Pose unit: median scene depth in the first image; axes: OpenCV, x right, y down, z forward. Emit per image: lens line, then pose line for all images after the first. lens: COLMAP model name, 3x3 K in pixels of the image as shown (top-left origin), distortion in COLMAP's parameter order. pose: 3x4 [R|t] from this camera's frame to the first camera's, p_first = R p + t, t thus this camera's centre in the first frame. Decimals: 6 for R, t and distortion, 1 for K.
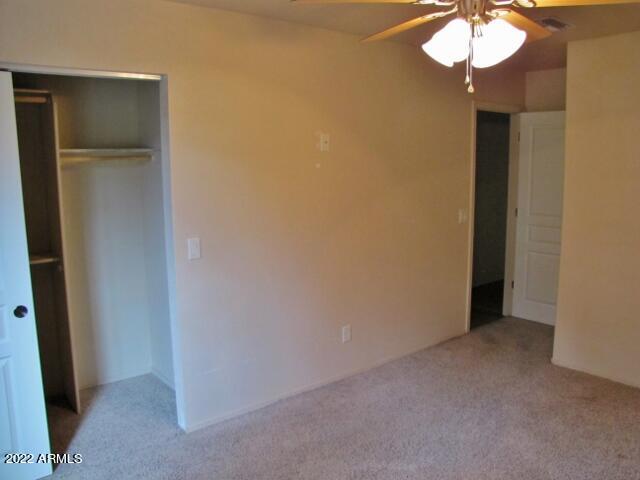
lens RADIAL K [[541.2, 0, 320.0], [0, 541.2, 240.0], [0, 0, 1]] dist [-0.175592, 0.145026]
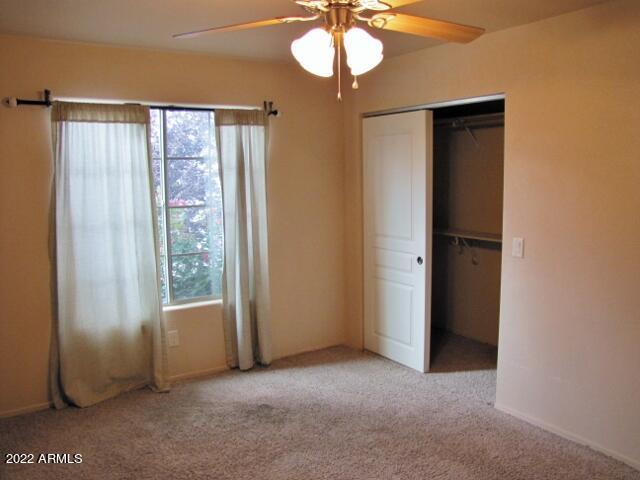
lens RADIAL K [[541.2, 0, 320.0], [0, 541.2, 240.0], [0, 0, 1]] dist [-0.175592, 0.145026]
pose [[-0.111282, 0.144422, -0.983239, 1.056872], [-0.143596, 0.976664, 0.159709, -0.140751], [0.983360, 0.158962, -0.087947, 0.833513]]
